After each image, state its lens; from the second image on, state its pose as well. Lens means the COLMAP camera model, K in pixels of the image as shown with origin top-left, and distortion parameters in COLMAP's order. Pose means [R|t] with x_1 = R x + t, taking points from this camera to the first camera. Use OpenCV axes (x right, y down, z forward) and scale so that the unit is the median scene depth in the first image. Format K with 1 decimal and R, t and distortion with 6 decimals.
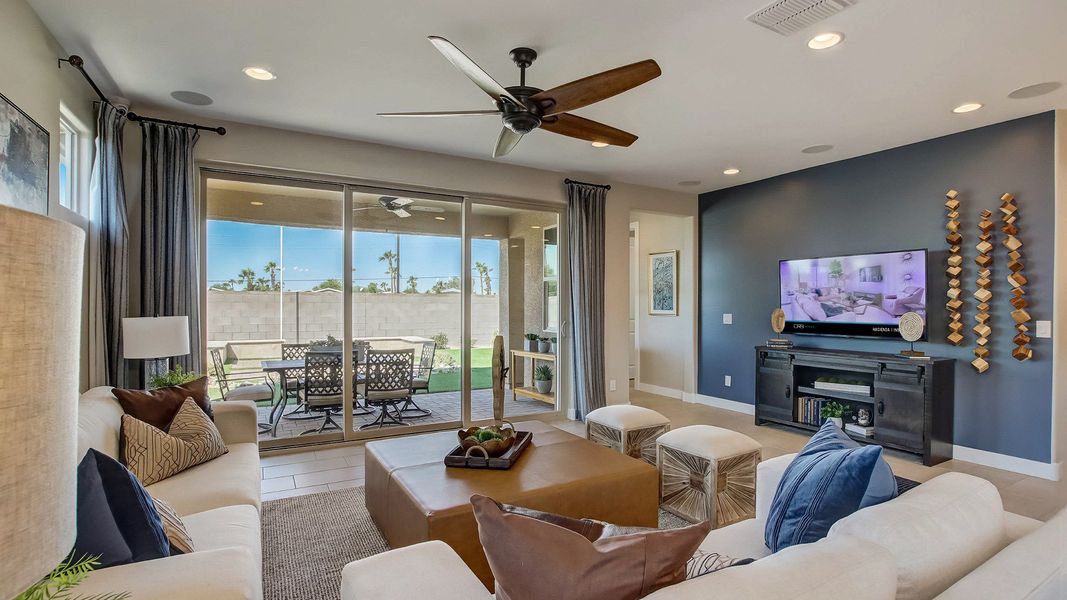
lens RADIAL K [[492.8, 0, 529.9], [0, 492.8, 311.7], [0, 0, 1]] dist [-0.029167, 0.003084]
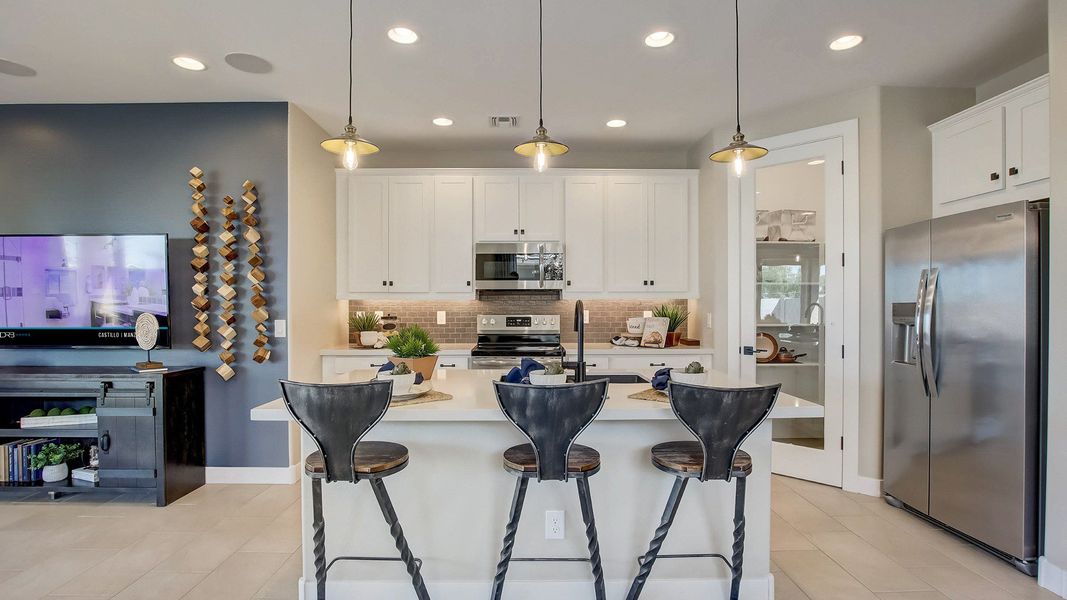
lens RADIAL K [[492.8, 0, 534.2], [0, 492.8, 305.4], [0, 0, 1]] dist [-0.029167, 0.003084]
pose [[0.473690, -0.005693, 0.880673, 0.417770], [0.012985, 0.999916, -0.000520, -0.002099], [-0.880596, 0.011682, 0.473724, 0.083046]]
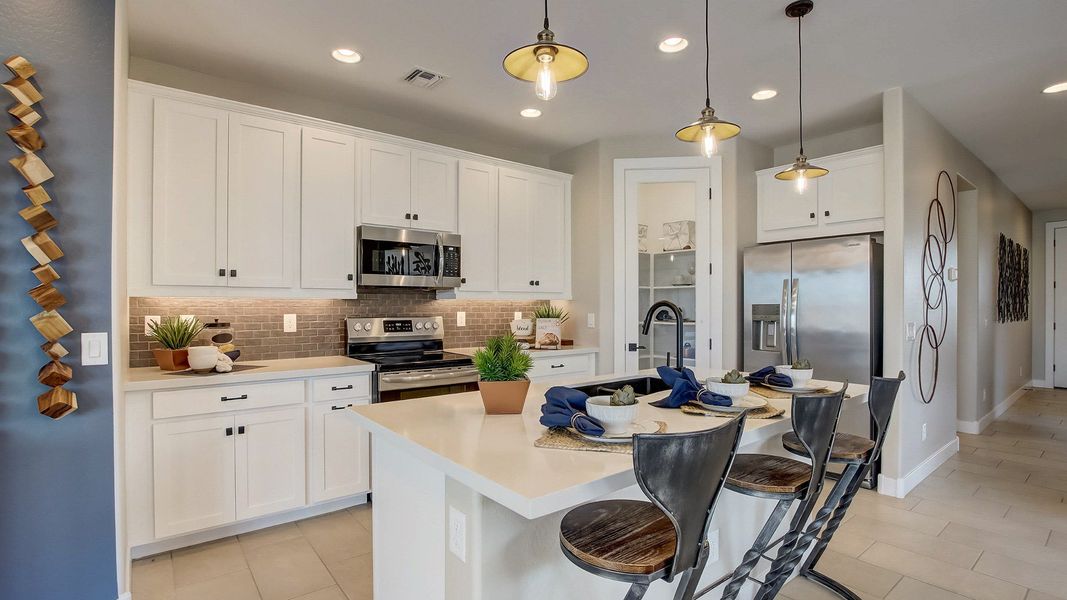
lens RADIAL K [[492.8, 0, 531.1], [0, 492.8, 306.7], [0, 0, 1]] dist [-0.029167, 0.003084]
pose [[-0.157763, -0.007826, 0.987446, 0.447514], [0.009913, 0.999906, 0.009509, -0.008594], [-0.987427, 0.011289, -0.157670, 0.567452]]
